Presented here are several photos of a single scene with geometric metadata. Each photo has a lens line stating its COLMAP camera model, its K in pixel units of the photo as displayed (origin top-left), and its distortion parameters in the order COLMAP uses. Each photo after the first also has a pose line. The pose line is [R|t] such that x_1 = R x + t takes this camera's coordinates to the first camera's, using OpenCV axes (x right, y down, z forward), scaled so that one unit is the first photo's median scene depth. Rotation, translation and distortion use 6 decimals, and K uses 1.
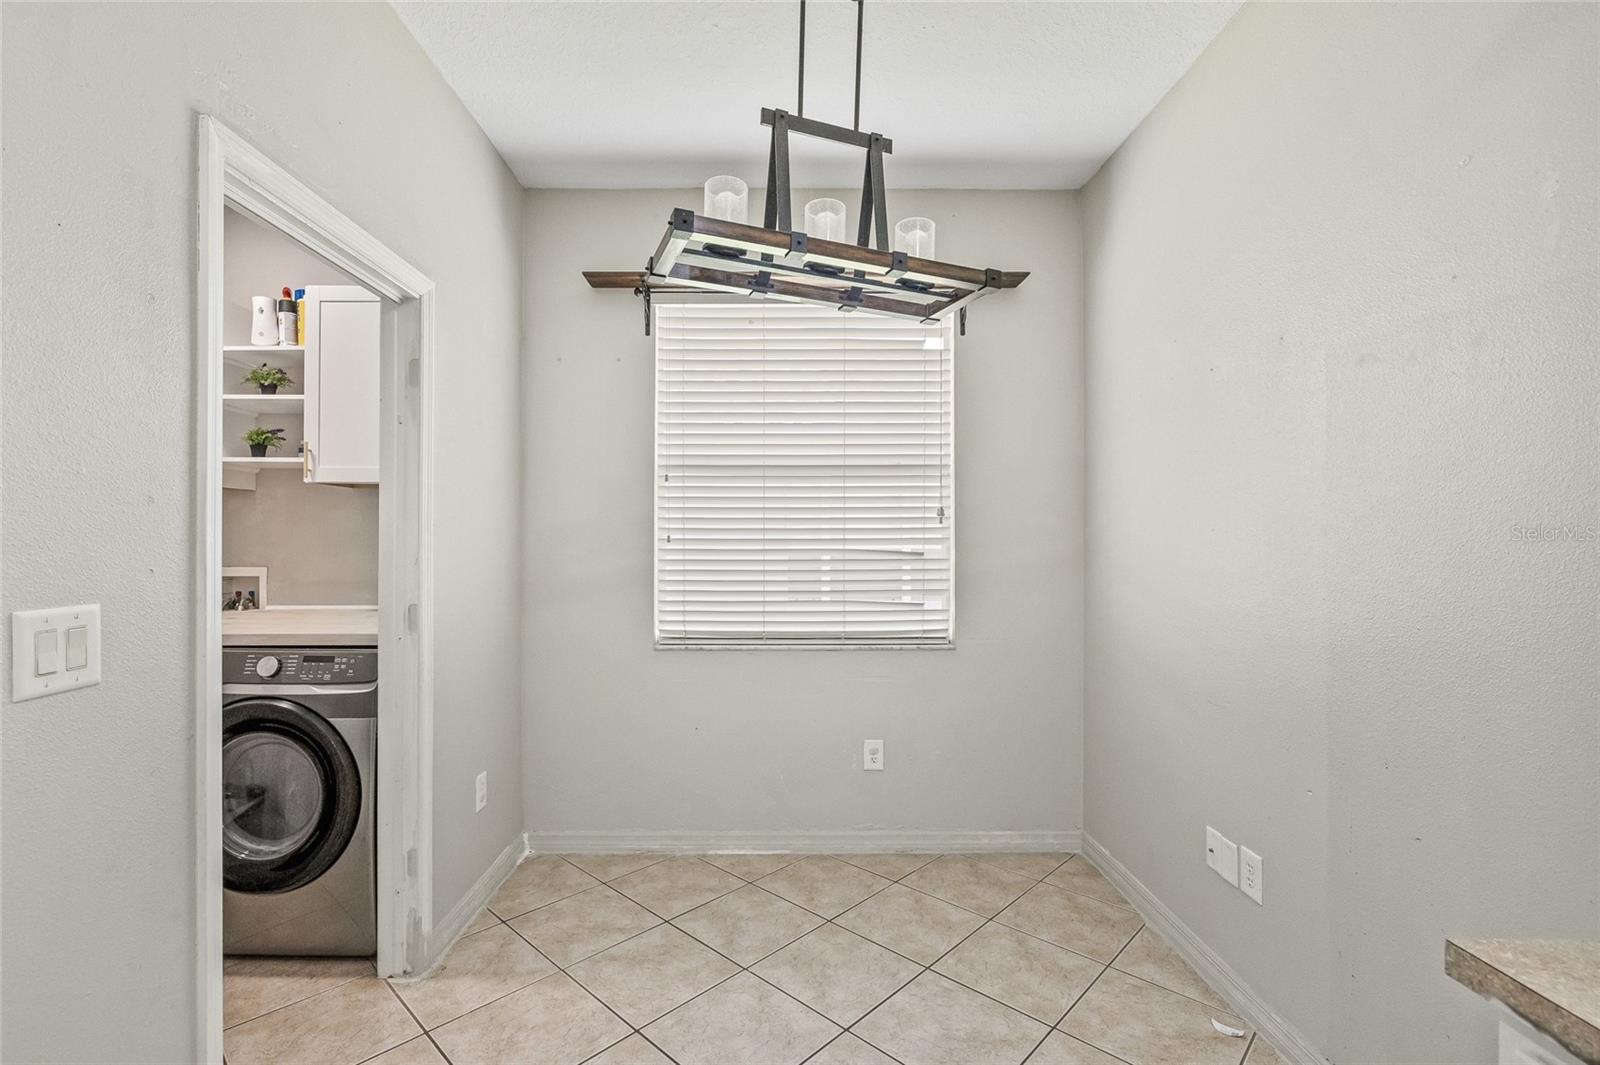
lens RADIAL K [[723.3, 0, 790.6], [0, 723.3, 539.6], [0, 0, 1]] dist [0.001001, 0.000186]
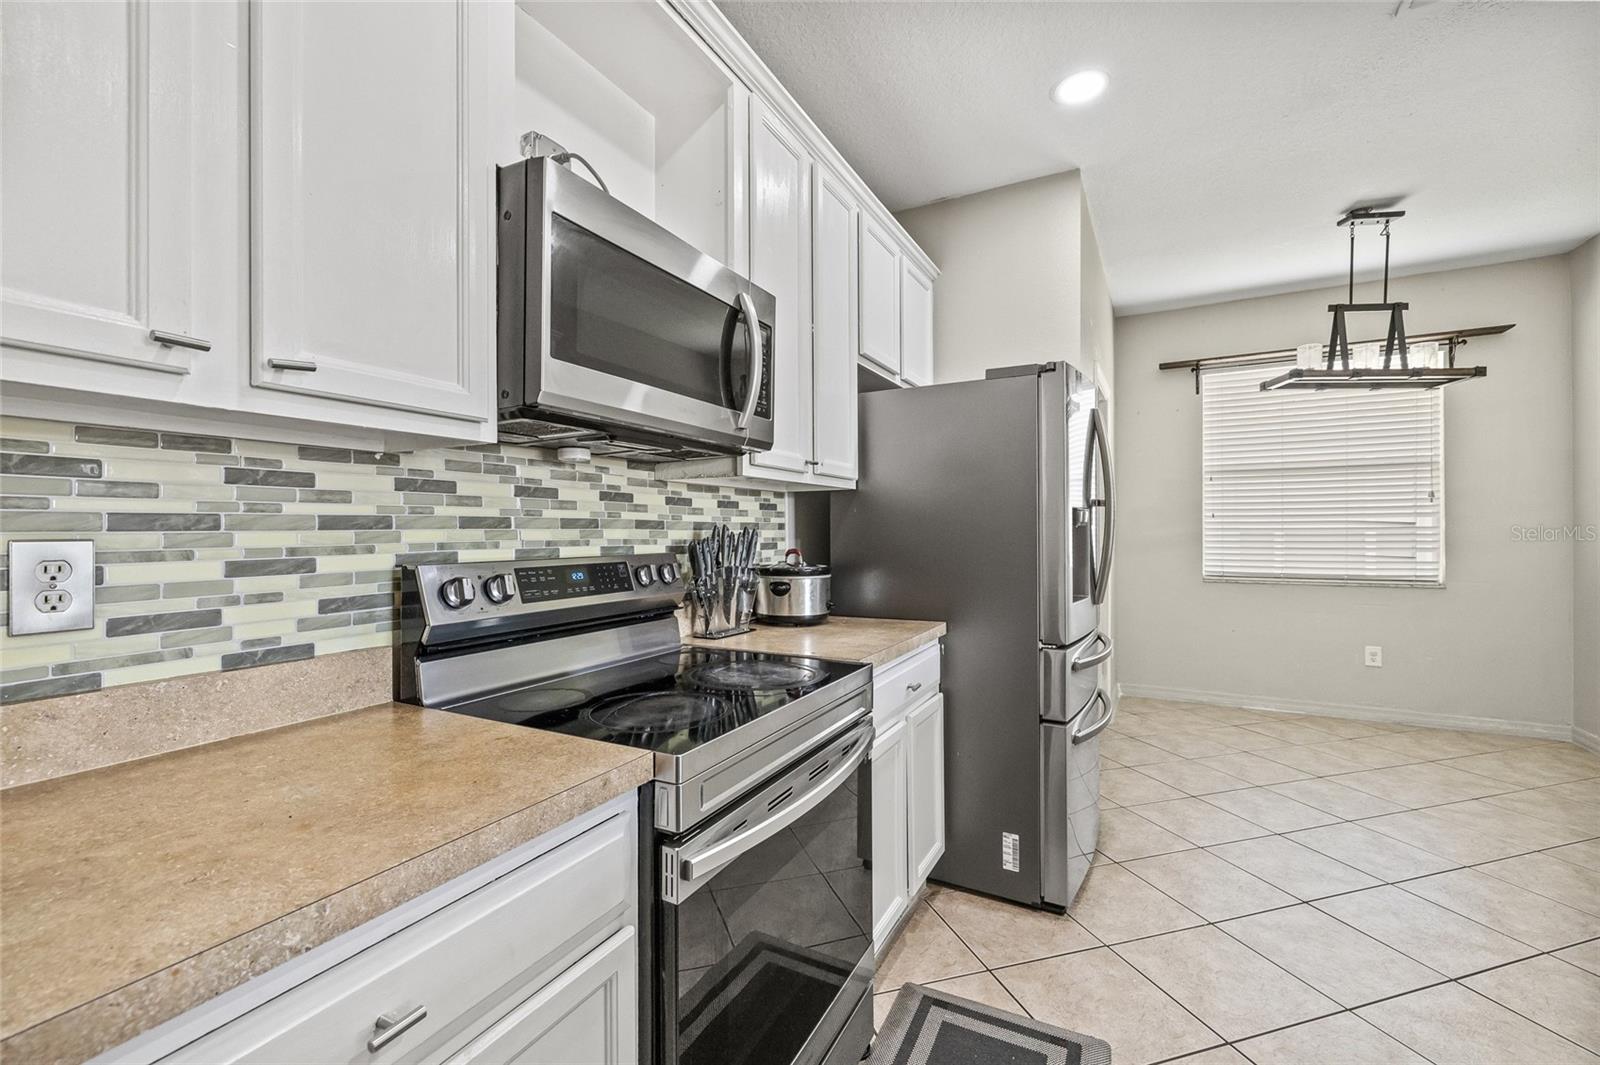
lens RADIAL K [[670.1, 0, 798.8], [0, 670.1, 528.7], [0, 0, 1]] dist [0.000643, 0.000389]
pose [[0.868544, -0.005667, -0.495580, -0.232911], [0.005990, 0.999982, -0.000938, 0.024966], [0.495576, -0.002154, 0.868562, -0.814723]]
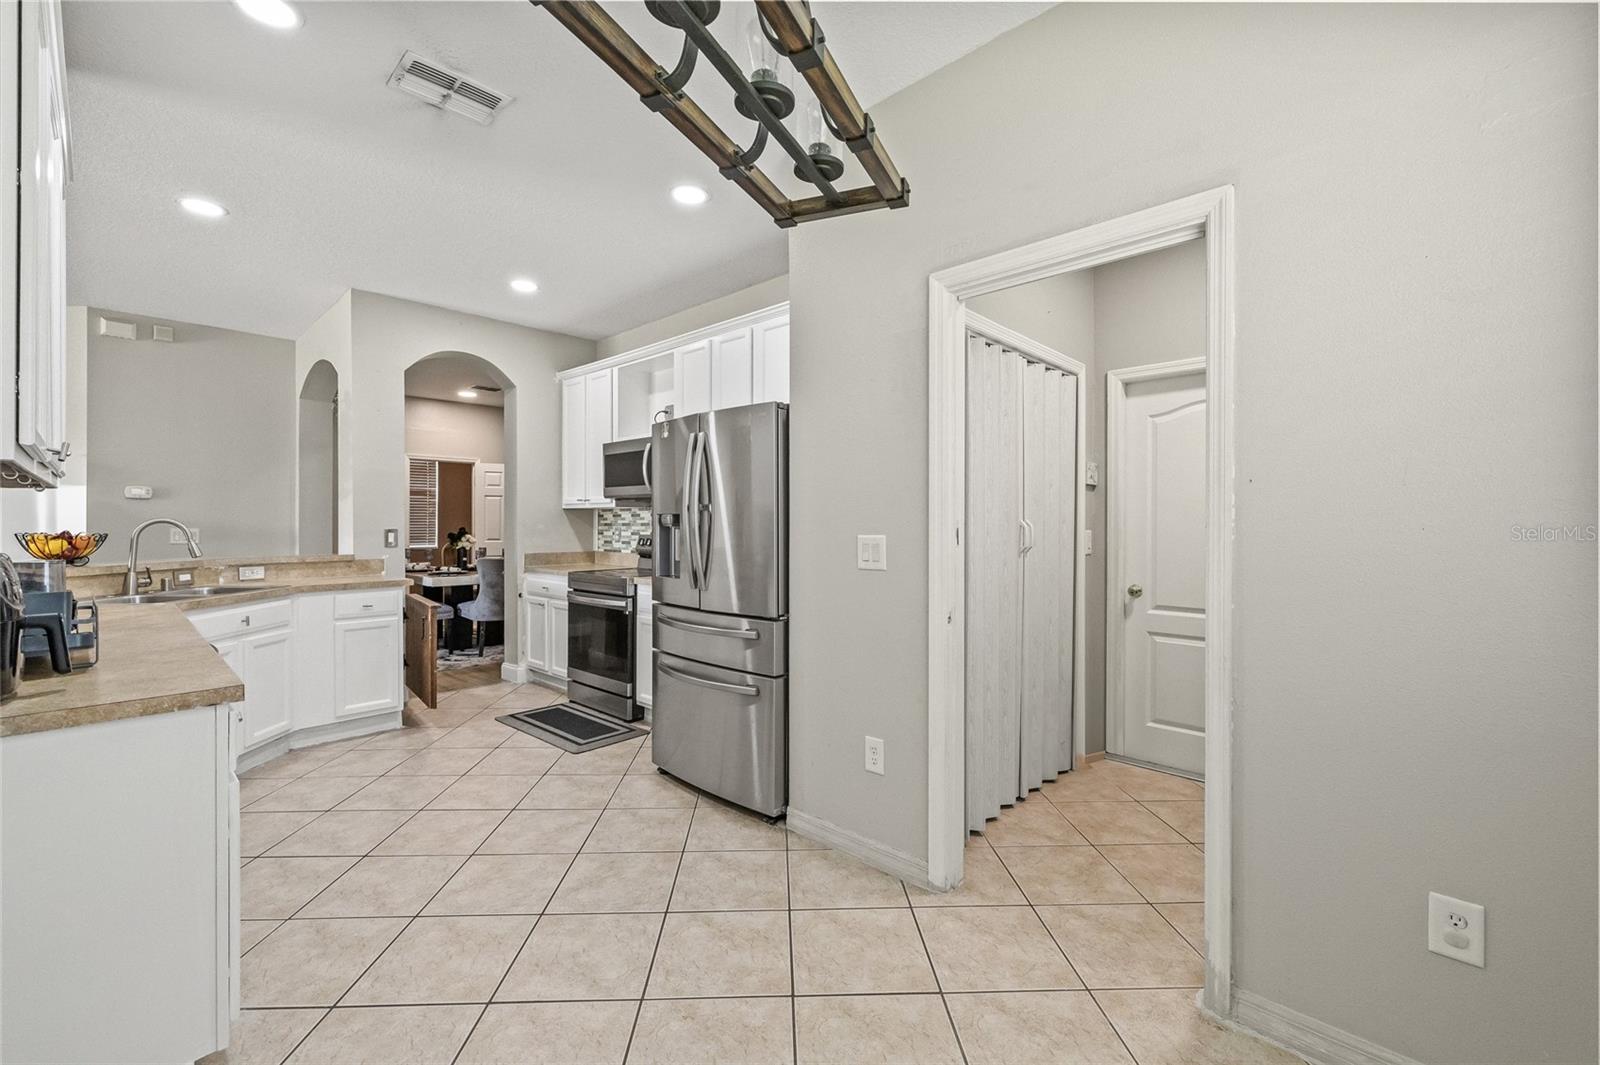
lens RADIAL K [[666.0, 0, 797.1], [0, 666.0, 524.1], [0, 0, 1]] dist [-0.000861, -0.000320]
pose [[-0.700907, -0.003026, -0.713246, 0.274611], [-0.001814, 0.999995, -0.002459, 0.022219], [0.713250, -0.000430, -0.700910, 0.834951]]
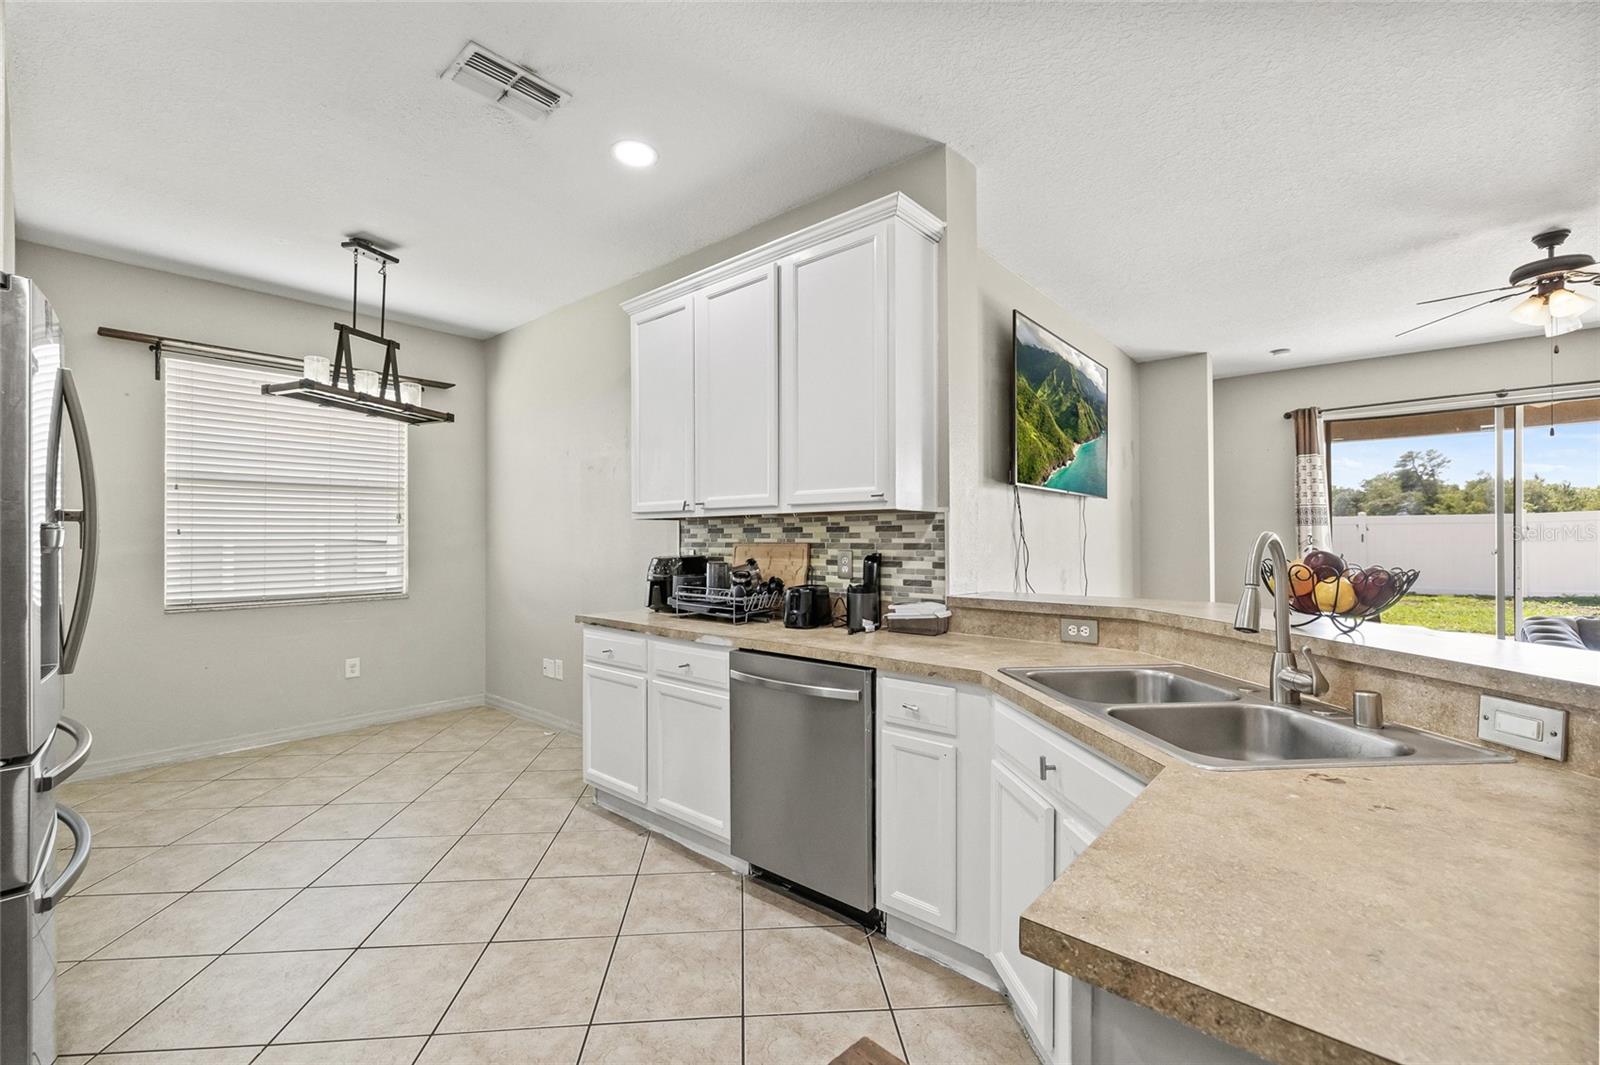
lens RADIAL K [[667.0, 0, 785.4], [0, 667.0, 536.9], [0, 0, 1]] dist [-0.000620, -0.000171]
pose [[0.675740, -0.001252, 0.737139, -0.324274], [0.003692, 0.999992, -0.001687, 0.015012], [-0.737130, 0.003861, 0.675740, -0.697098]]
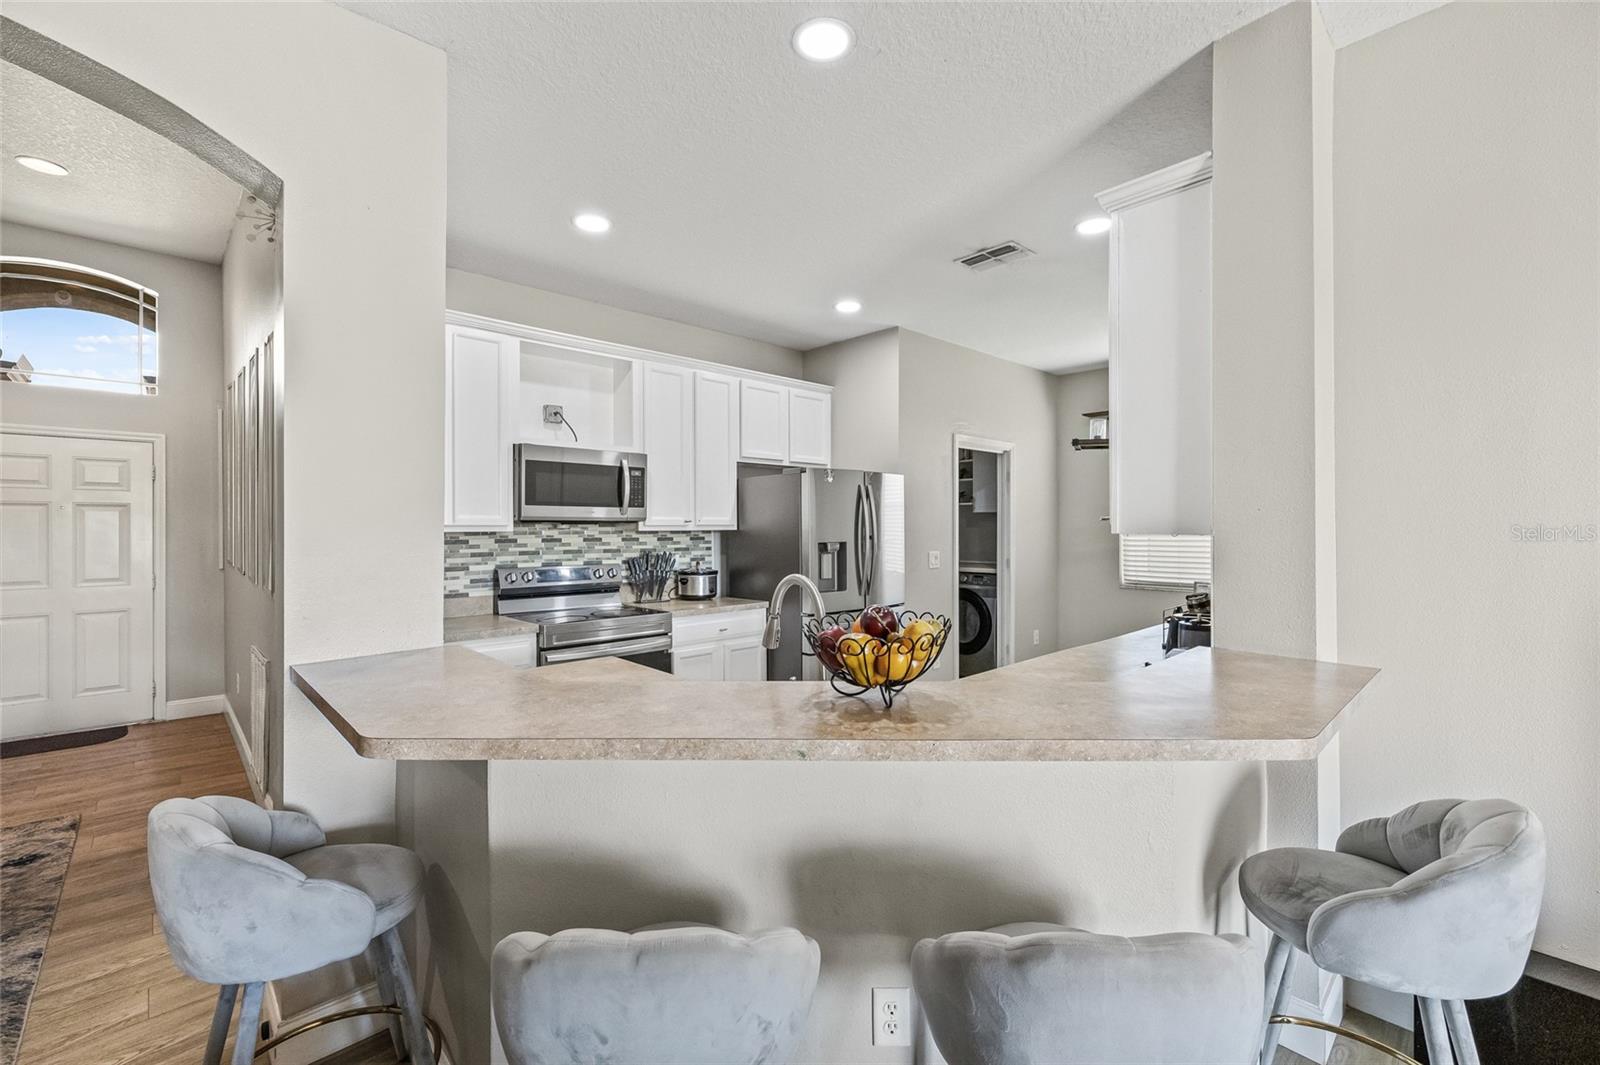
lens RADIAL K [[670.1, 0, 798.8], [0, 670.1, 528.7], [0, 0, 1]] dist [0.000643, 0.000389]
pose [[0.678871, -0.006426, -0.734230, 0.616104], [0.007305, 0.999971, -0.001997, -0.020297], [0.734222, -0.004008, 0.678898, -1.001319]]
